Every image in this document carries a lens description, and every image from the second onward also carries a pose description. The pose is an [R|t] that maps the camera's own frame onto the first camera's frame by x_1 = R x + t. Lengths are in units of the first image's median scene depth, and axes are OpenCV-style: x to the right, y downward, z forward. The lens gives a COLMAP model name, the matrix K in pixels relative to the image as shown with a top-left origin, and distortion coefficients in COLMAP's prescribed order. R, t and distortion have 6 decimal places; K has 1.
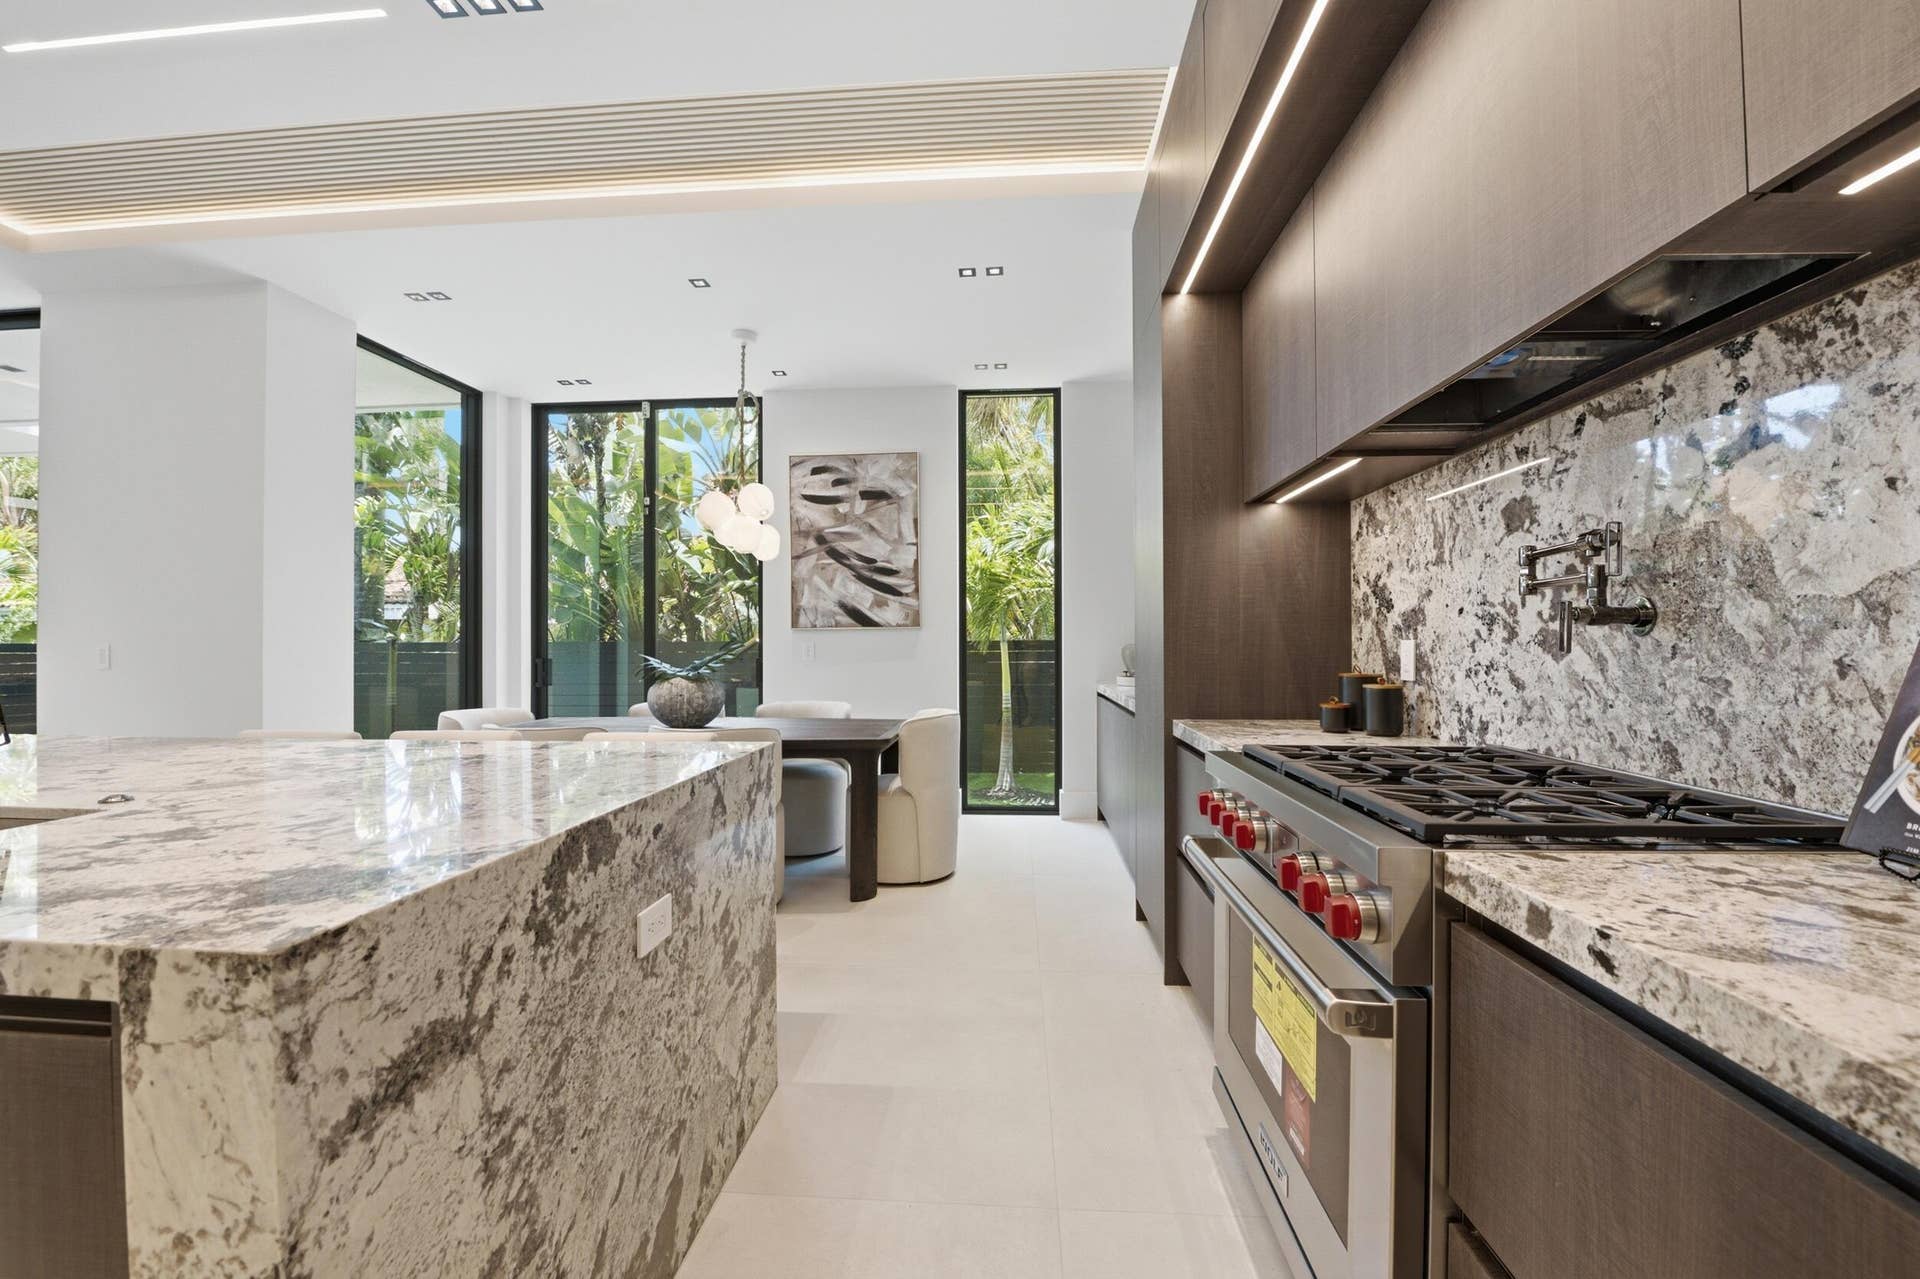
lens RADIAL K [[769.2, 0, 964.8], [0, 769.2, 643.9], [0, 0, 1]] dist [-0.022589, 0.000196]
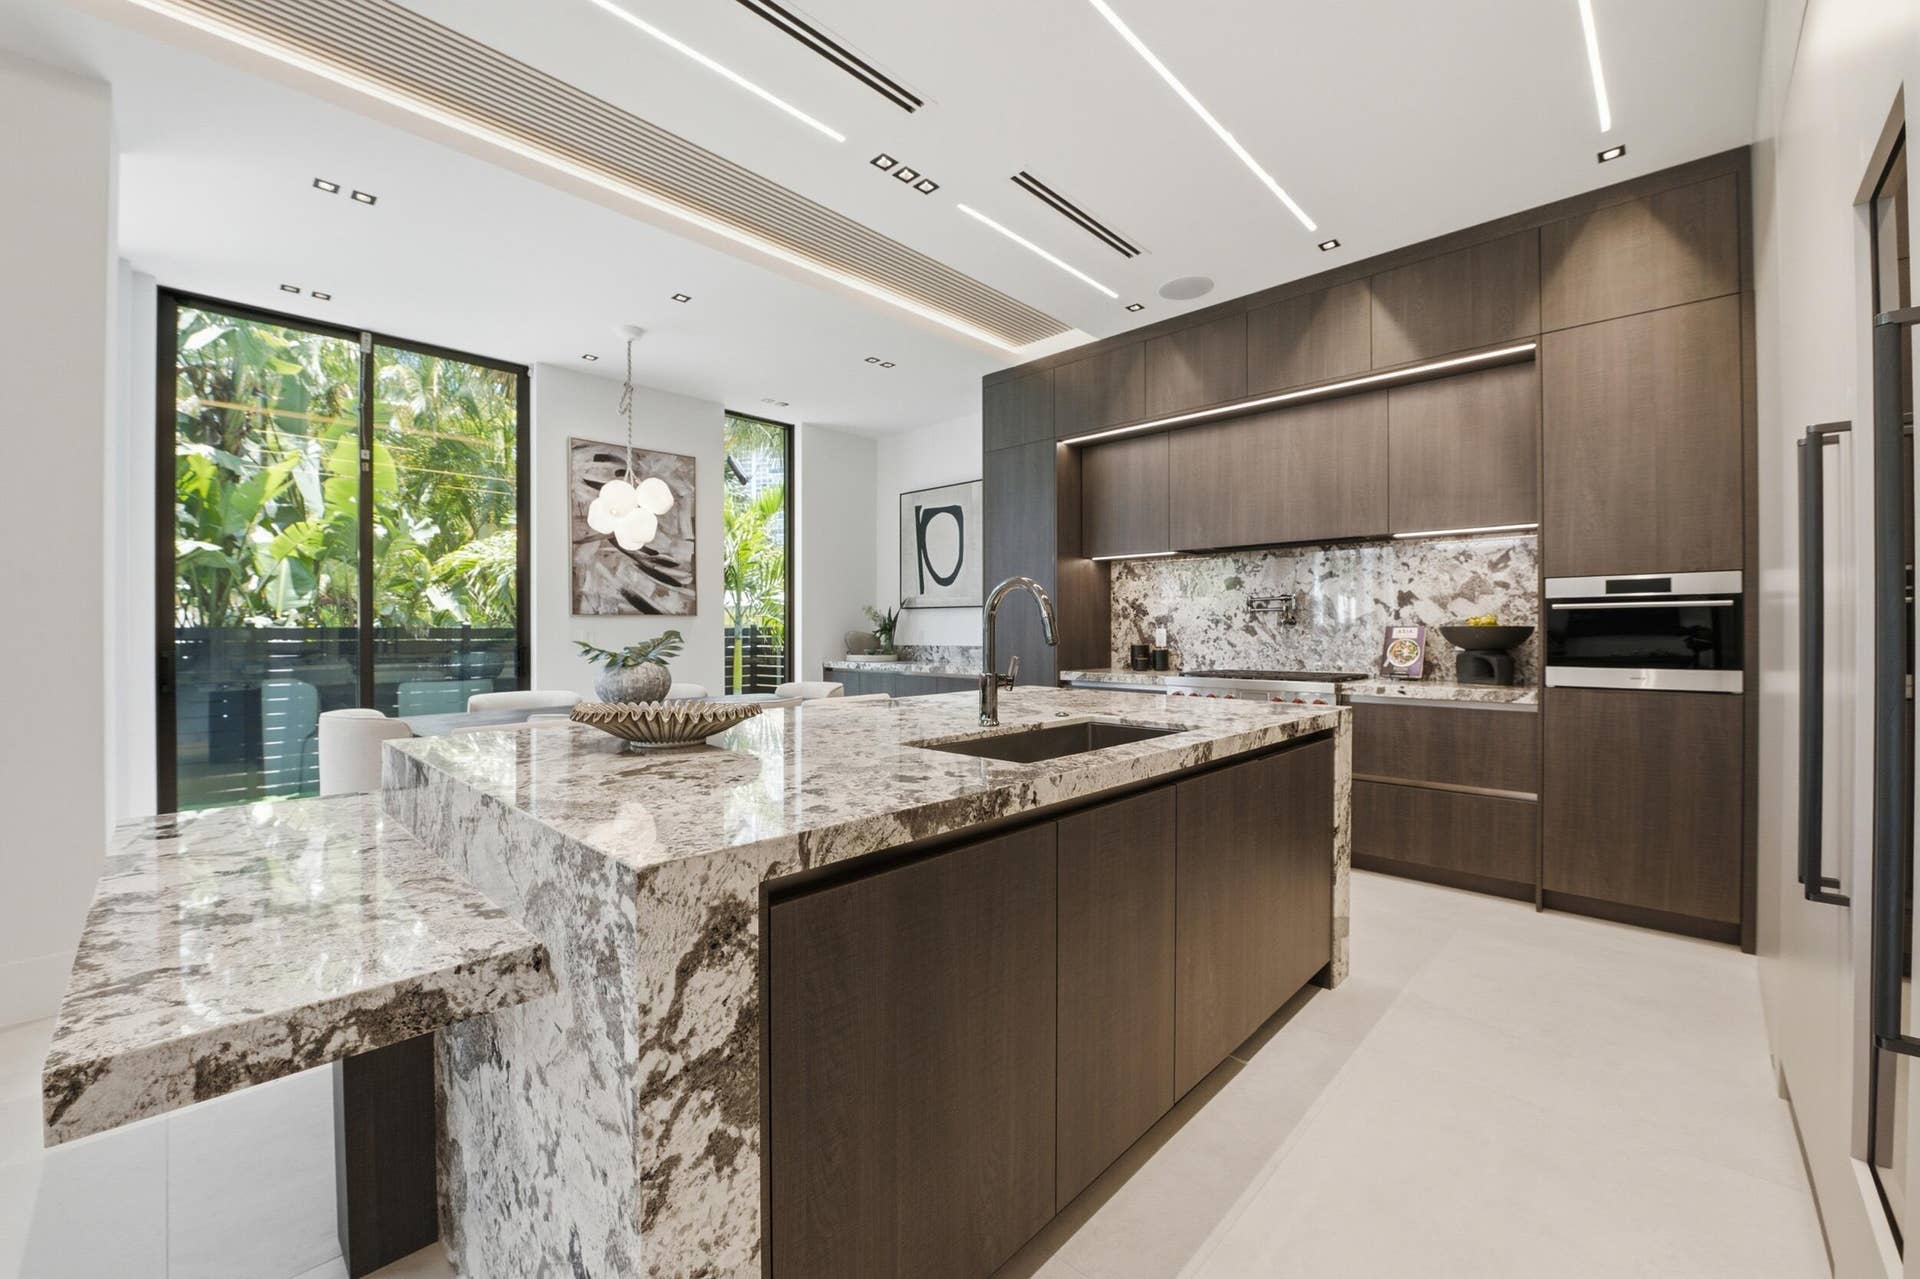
lens RADIAL K [[769.2, 0, 964.8], [0, 769.2, 643.9], [0, 0, 1]] dist [-0.022589, 0.000196]
pose [[0.637384, -0.011517, 0.770460, -0.666597], [-0.000264, 0.999885, 0.015164, 0.002090], [-0.770547, -0.009869, 0.637307, -0.005662]]
